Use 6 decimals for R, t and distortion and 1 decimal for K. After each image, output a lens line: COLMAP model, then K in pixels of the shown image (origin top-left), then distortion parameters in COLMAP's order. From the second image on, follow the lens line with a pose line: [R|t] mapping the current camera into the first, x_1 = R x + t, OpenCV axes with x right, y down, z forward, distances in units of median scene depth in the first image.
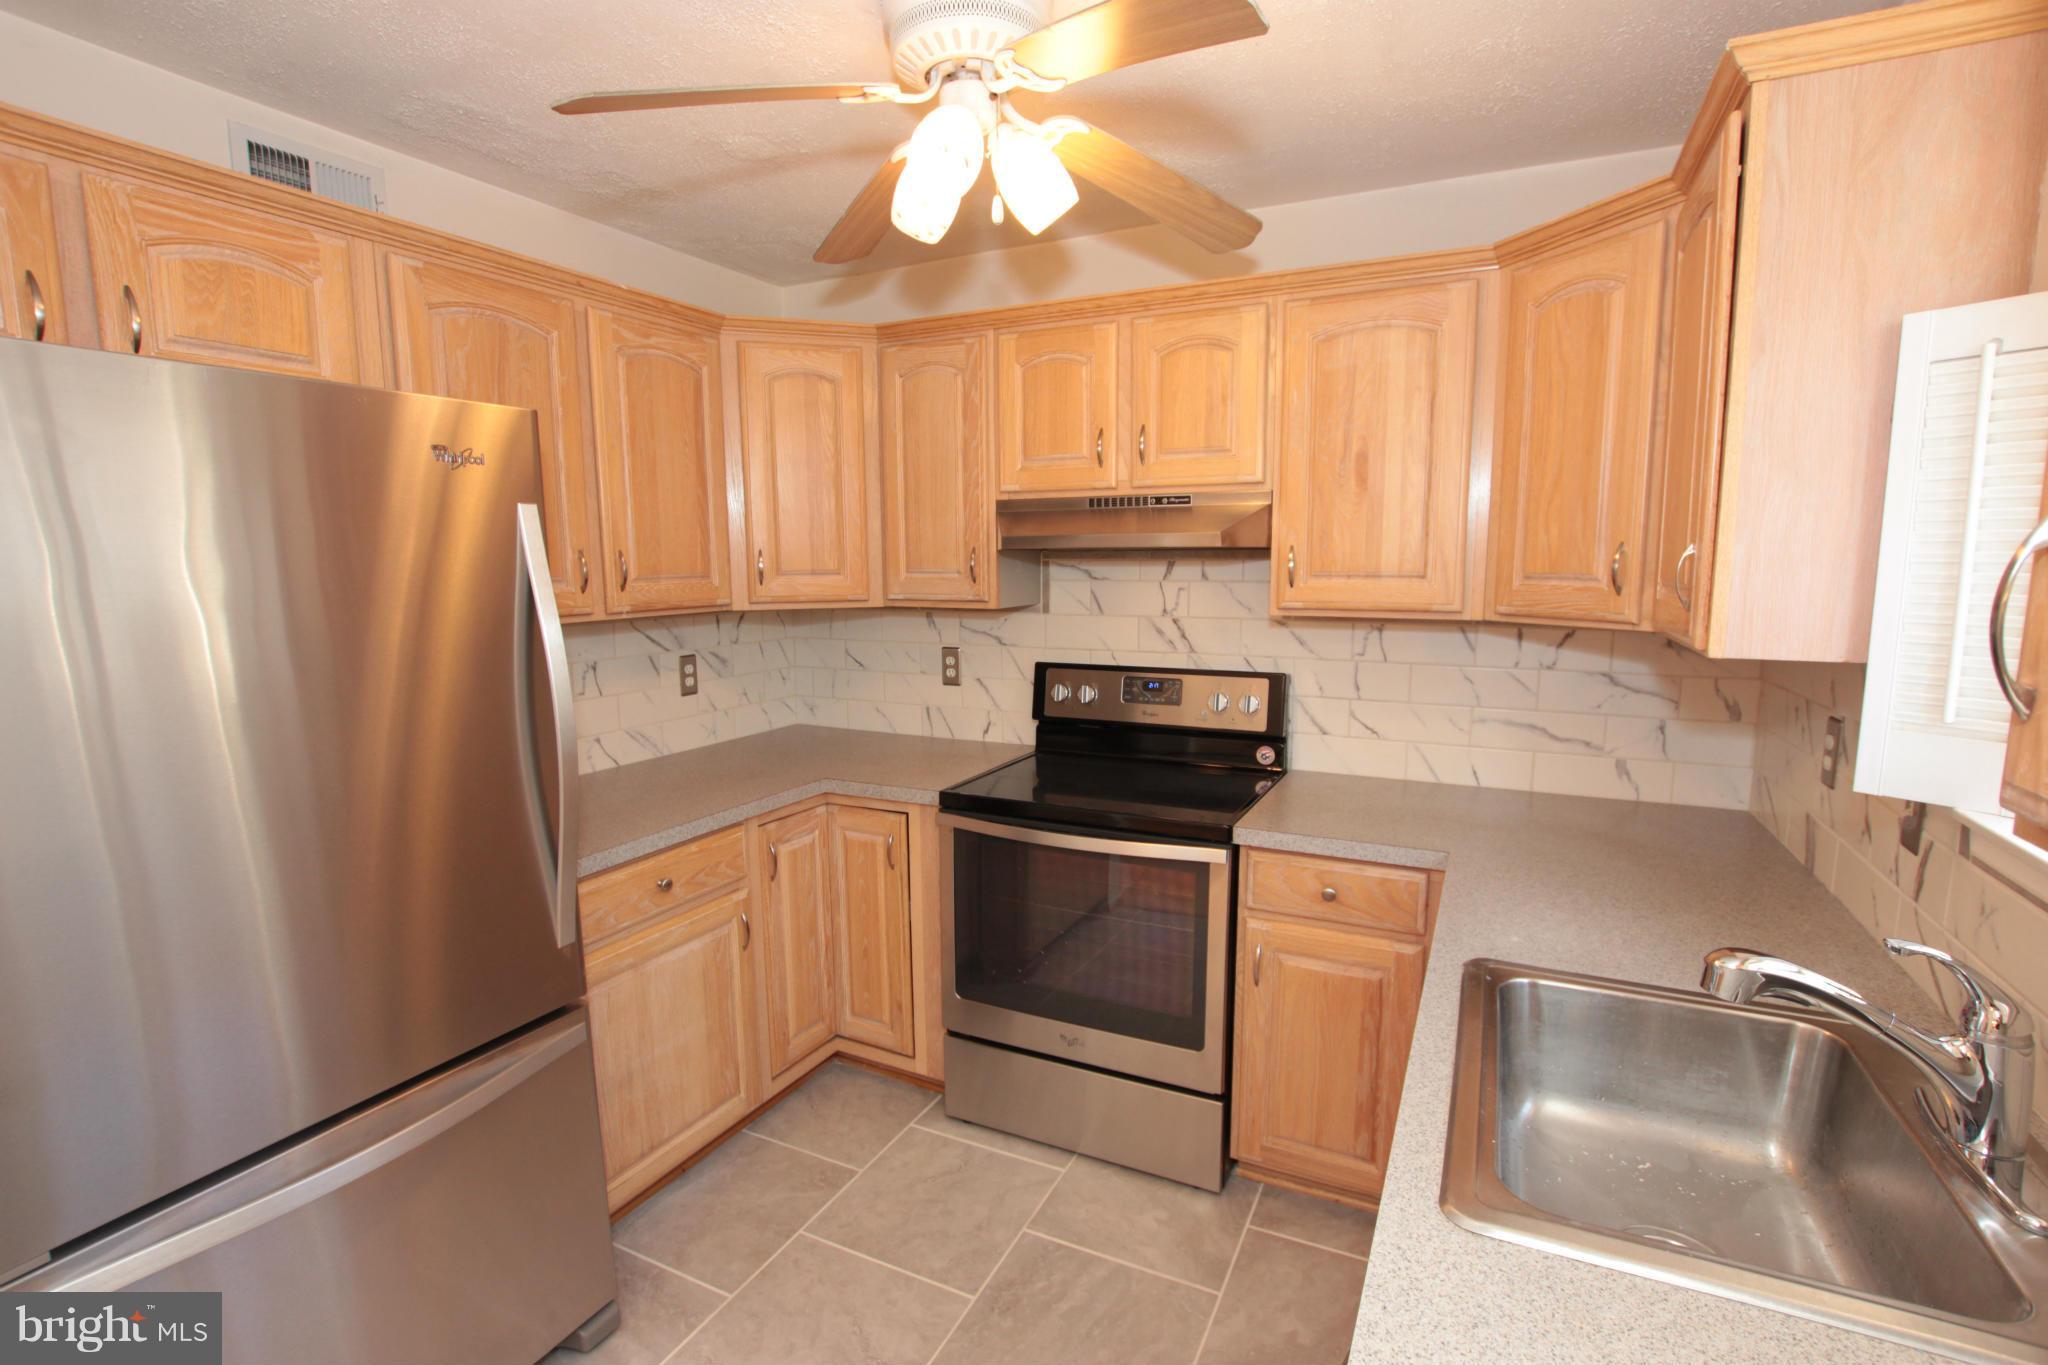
lens RADIAL K [[950.3, 0, 1044.2], [0, 950.3, 691.7], [0, 0, 1]] dist [-0.046953, 0.026090]
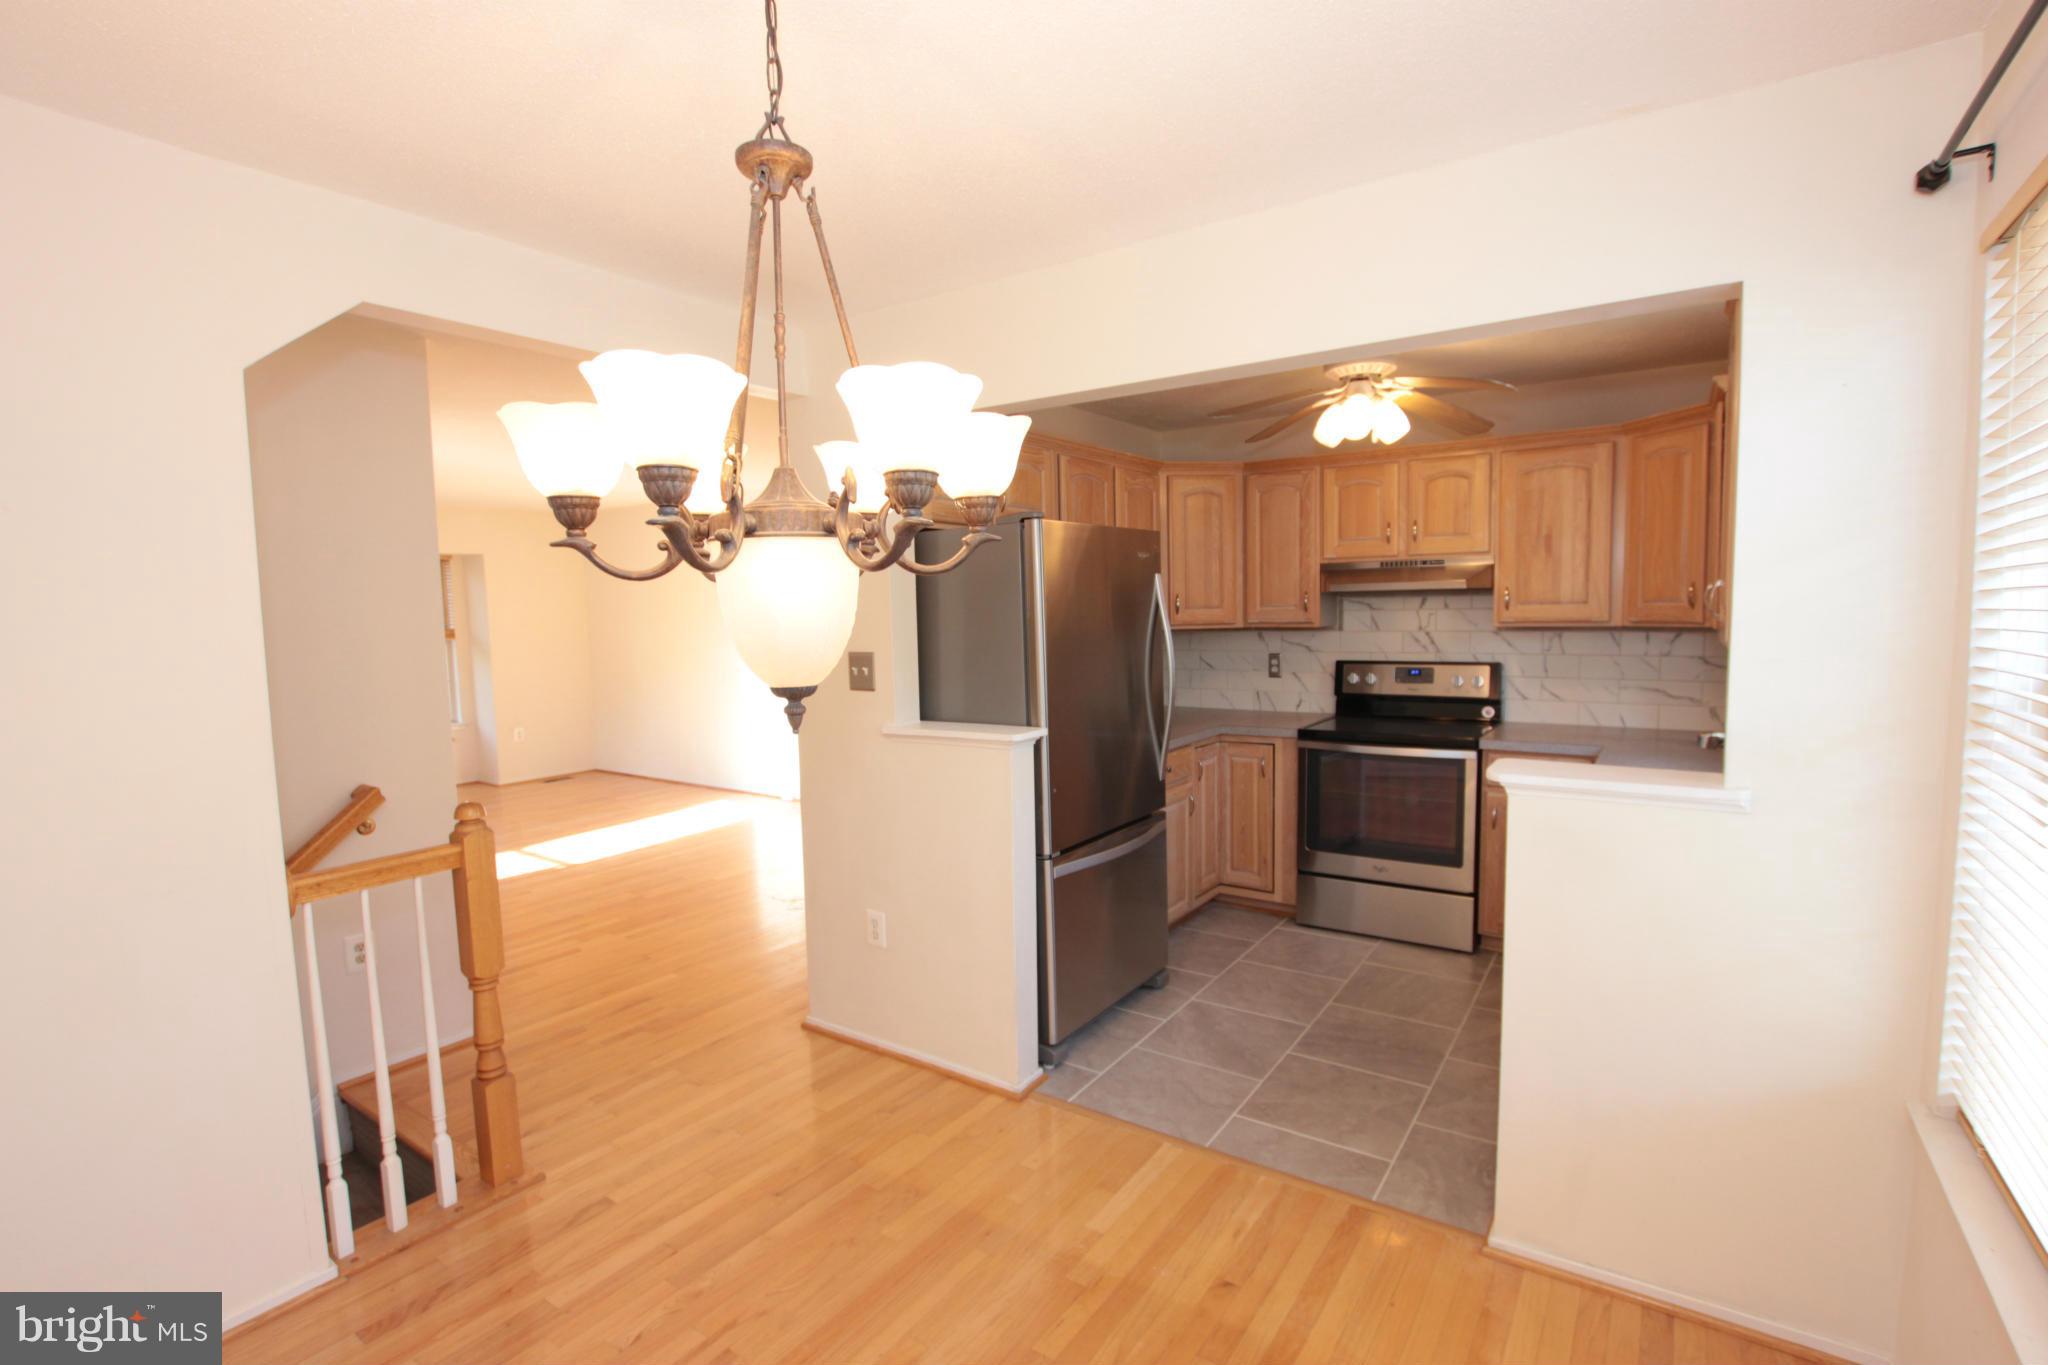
lens RADIAL K [[950.3, 0, 1044.2], [0, 950.3, 691.7], [0, 0, 1]] dist [-0.046953, 0.026090]
pose [[0.989088, -0.003989, -0.147271, -0.303129], [-0.002975, 0.998889, -0.047038, 0.114726], [0.147295, 0.046963, 0.987977, -0.773532]]
